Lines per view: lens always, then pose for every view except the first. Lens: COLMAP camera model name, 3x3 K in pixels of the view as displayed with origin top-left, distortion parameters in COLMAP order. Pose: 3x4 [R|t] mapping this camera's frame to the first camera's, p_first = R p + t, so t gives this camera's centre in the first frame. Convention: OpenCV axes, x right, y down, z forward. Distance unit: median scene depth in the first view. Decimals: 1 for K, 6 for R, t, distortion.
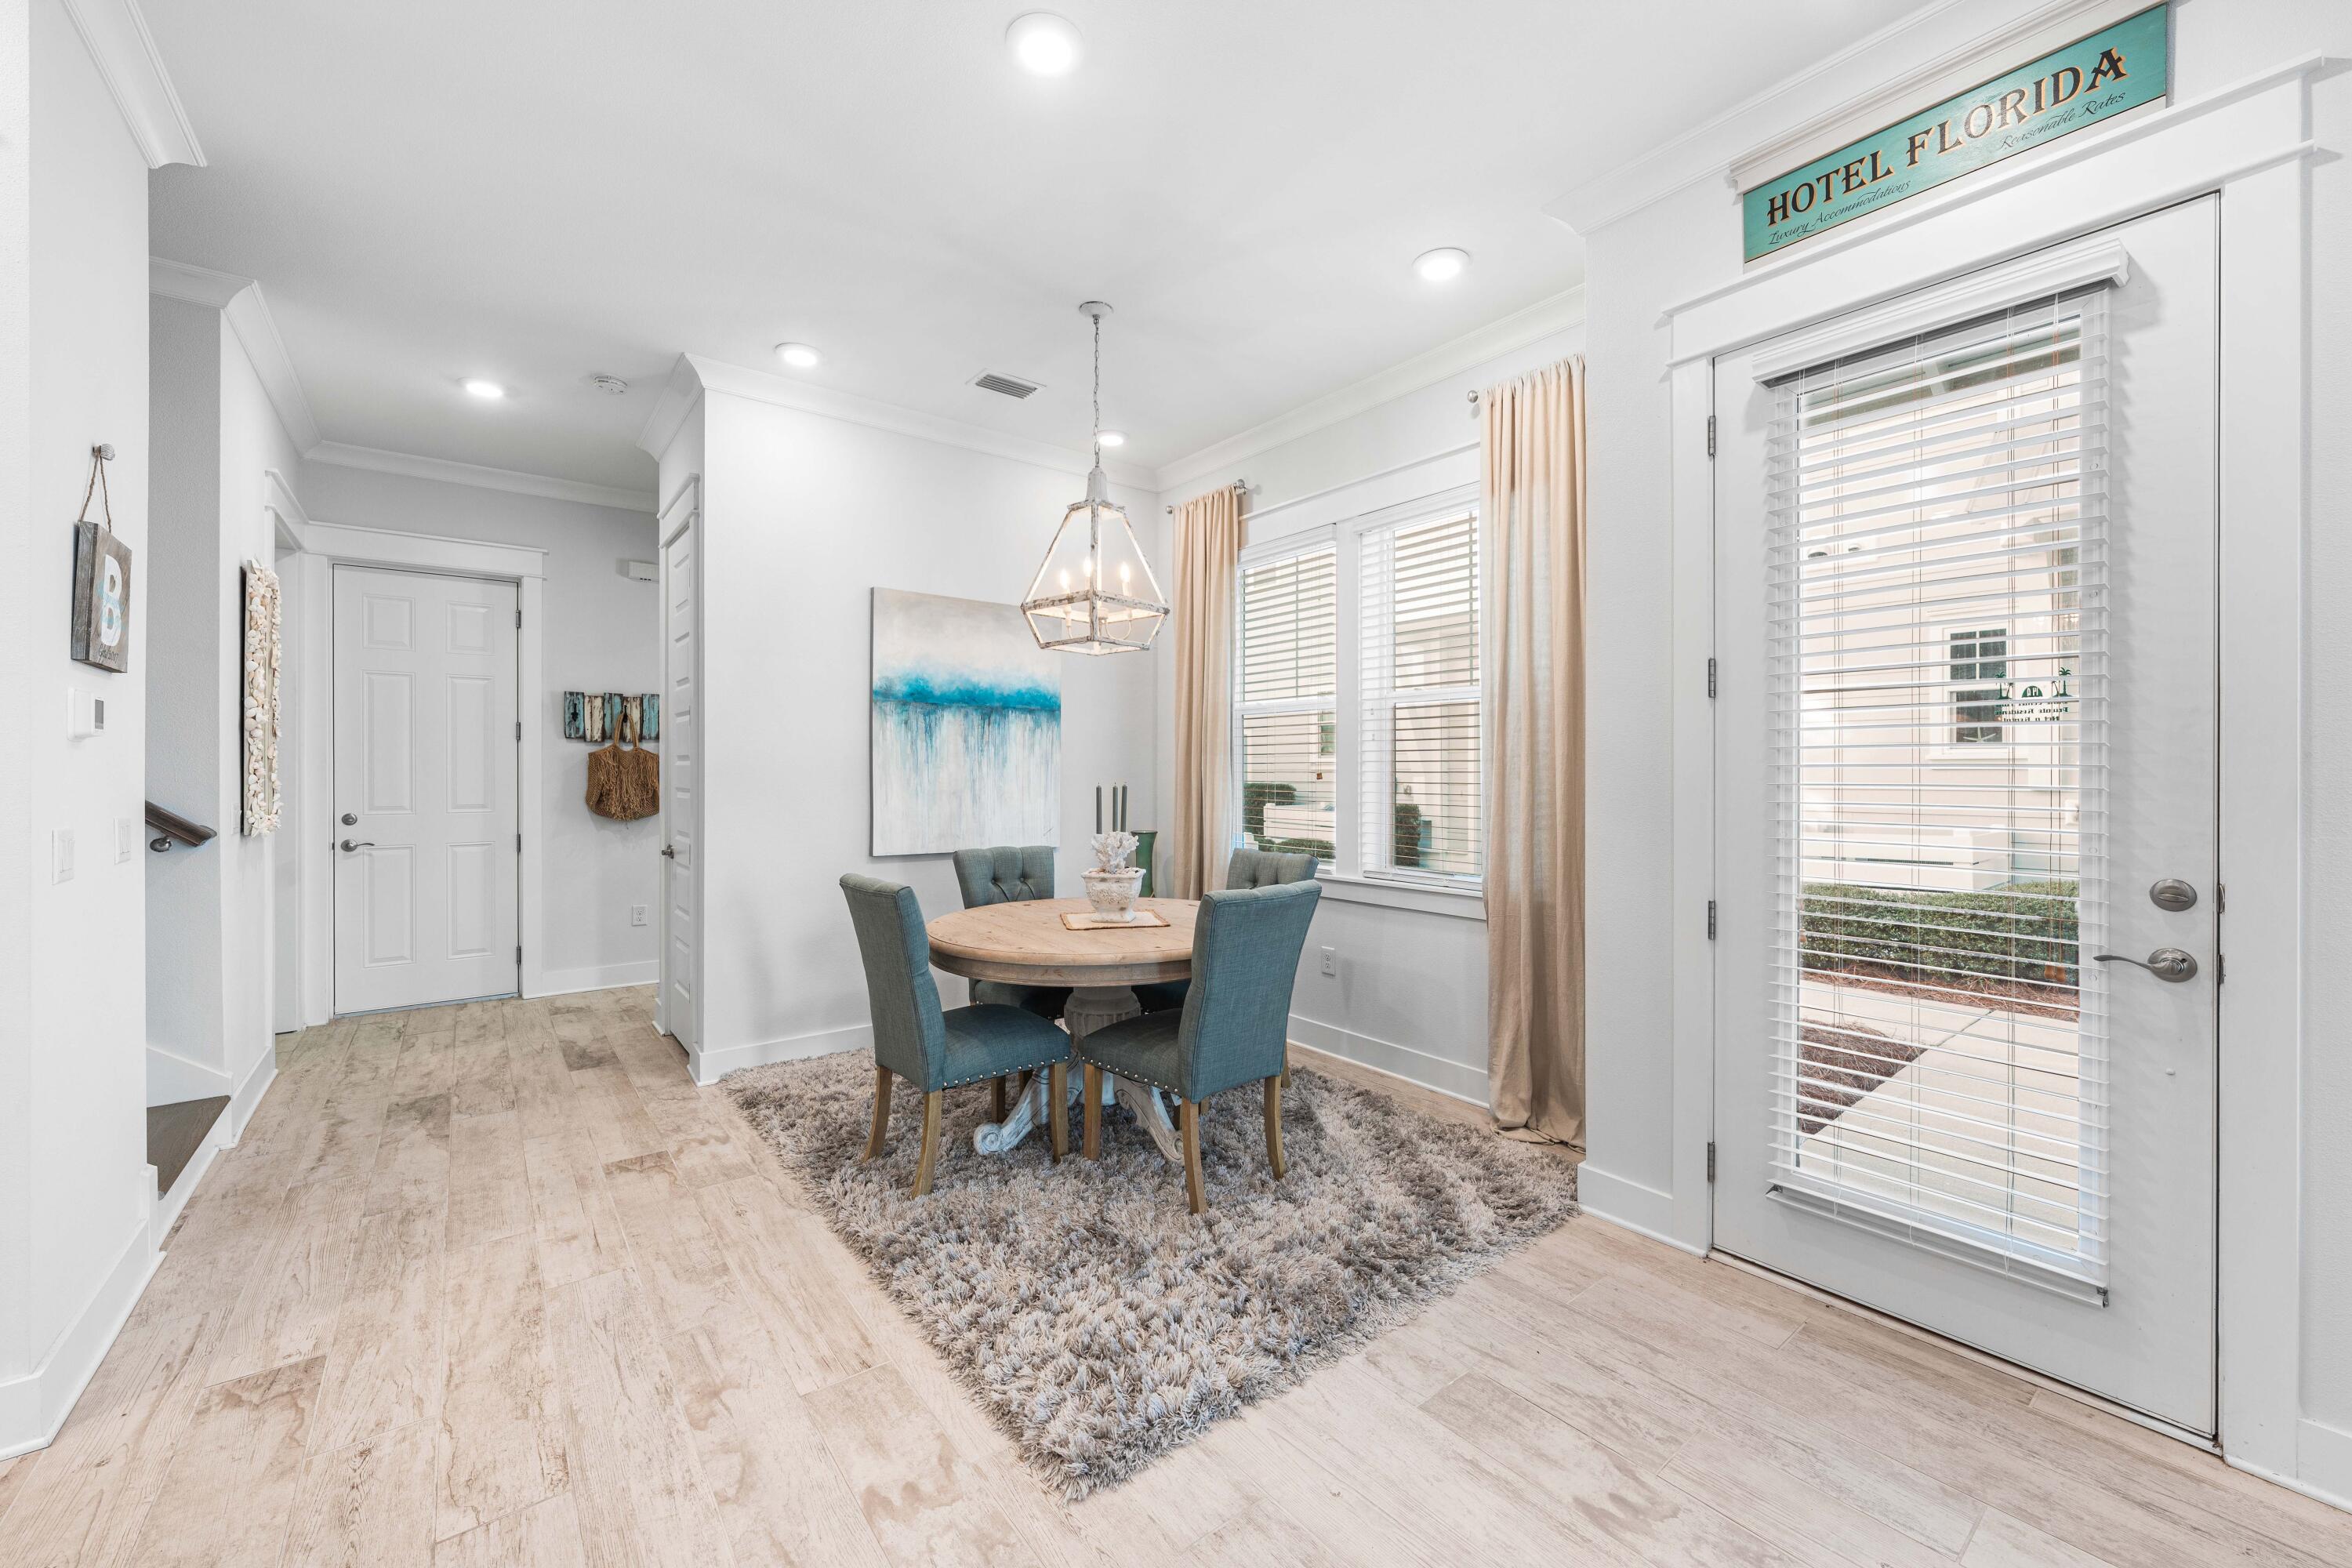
lens RADIAL K [[913.1, 0, 1165.1], [0, 913.1, 768.4], [0, 0, 1]] dist [-0.002237, 0.000432]
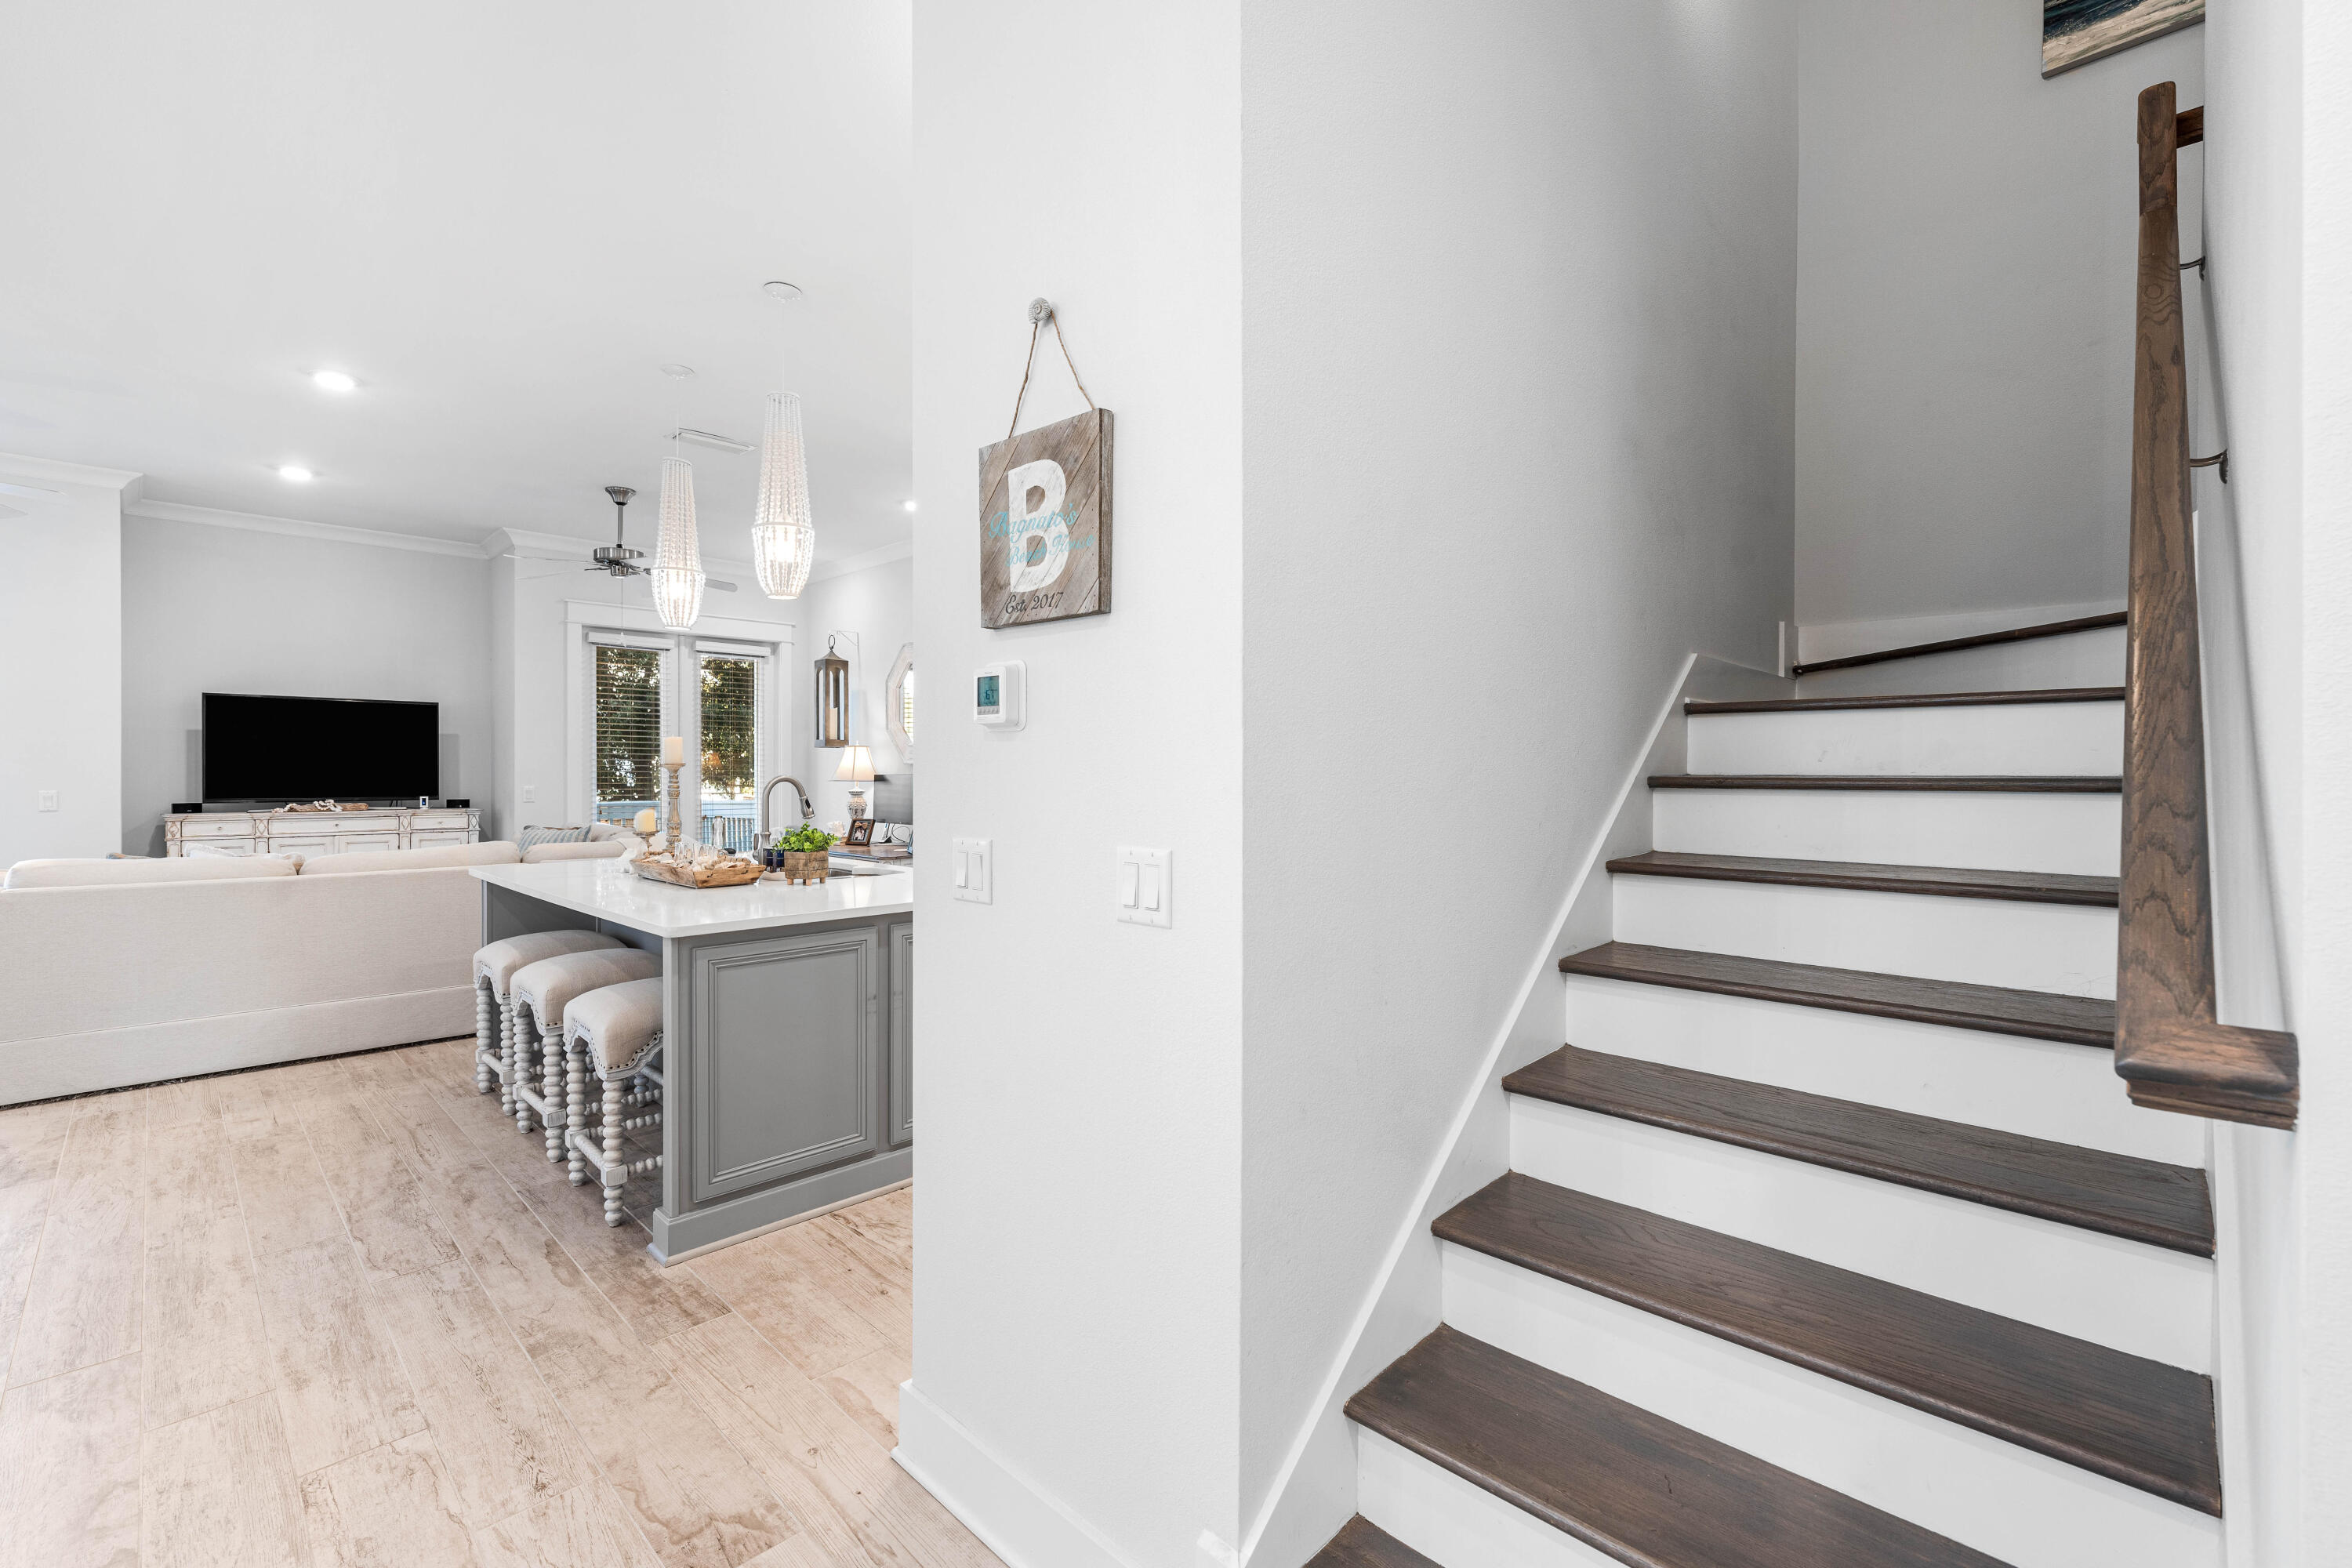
lens RADIAL K [[1010.4, 0, 1179.8], [0, 1010.4, 777.0], [0, 0, 1]] dist [-0.000760, -0.000106]
pose [[-0.990252, -0.000712, -0.139289, -0.642702], [-0.001155, 0.999995, 0.003097, 0.005282], [0.139286, 0.003228, -0.990247, 0.984308]]
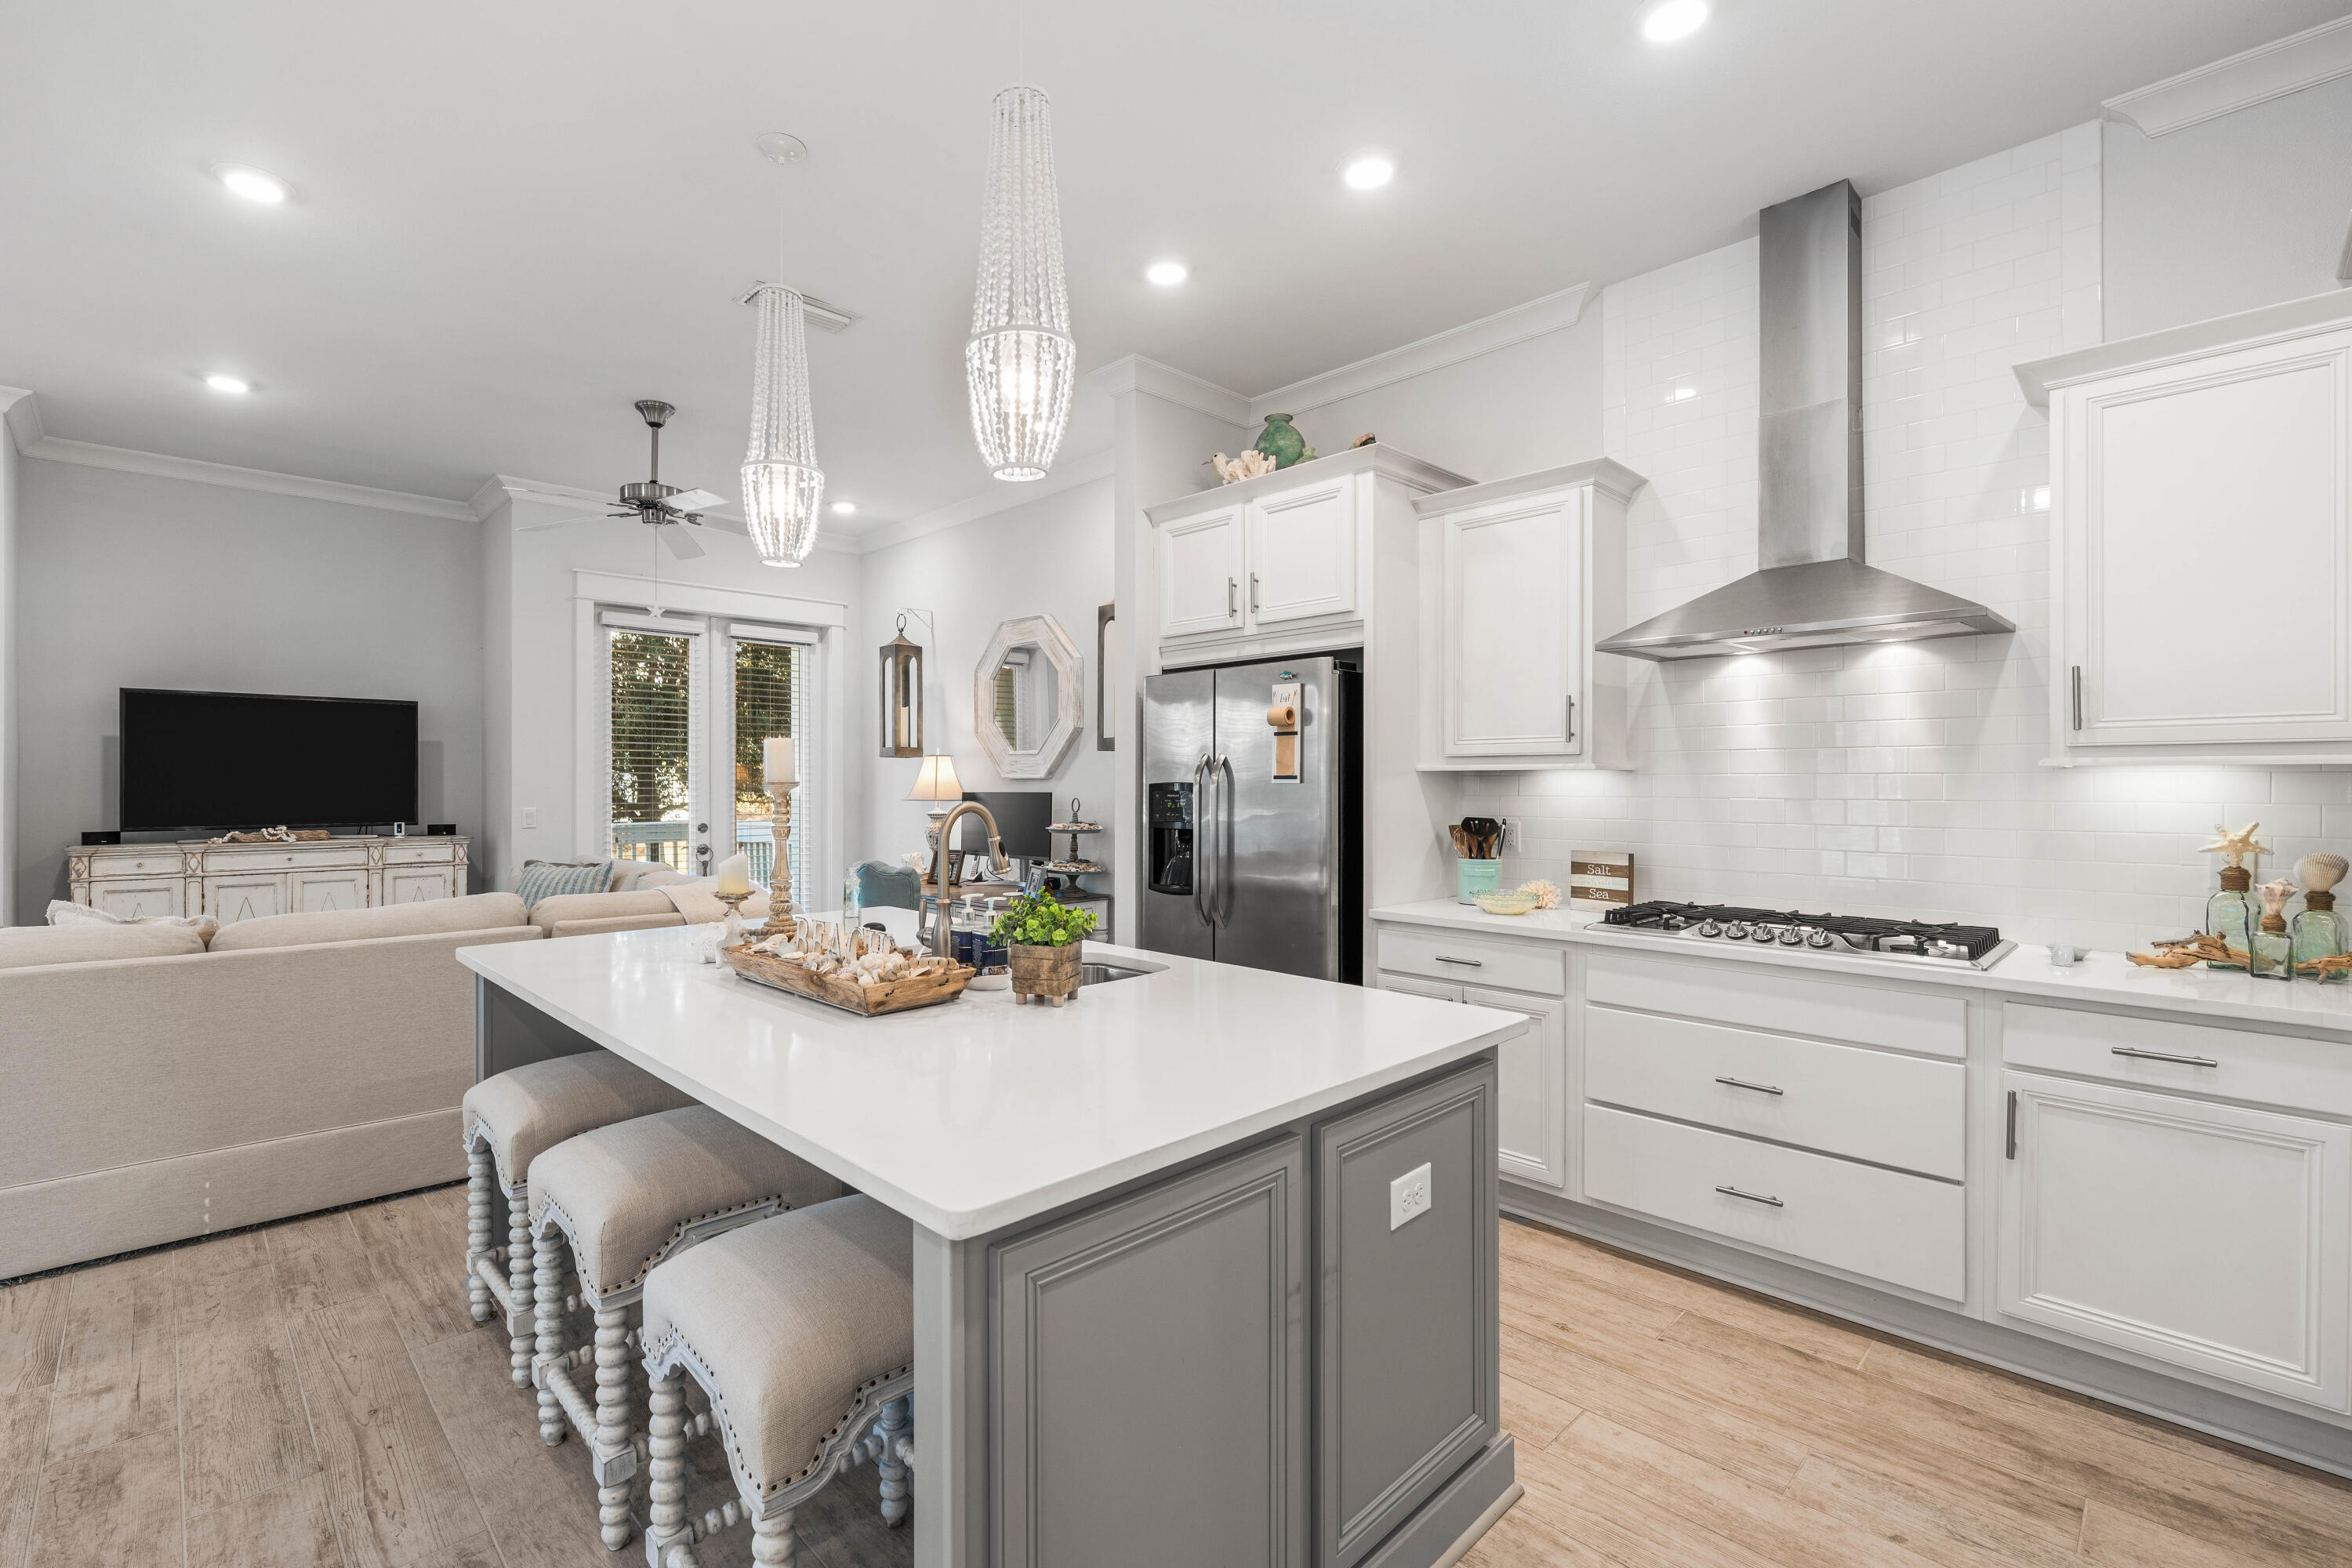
lens RADIAL K [[1037.5, 0, 1105.4], [0, 1037.5, 785.6], [0, 0, 1]] dist [-0.000853, -0.000238]
pose [[-0.996212, 0.000519, -0.086956, -0.405936], [0.000472, 1.000000, 0.000564, -0.003054], [0.086956, 0.000521, -0.996212, 0.524265]]
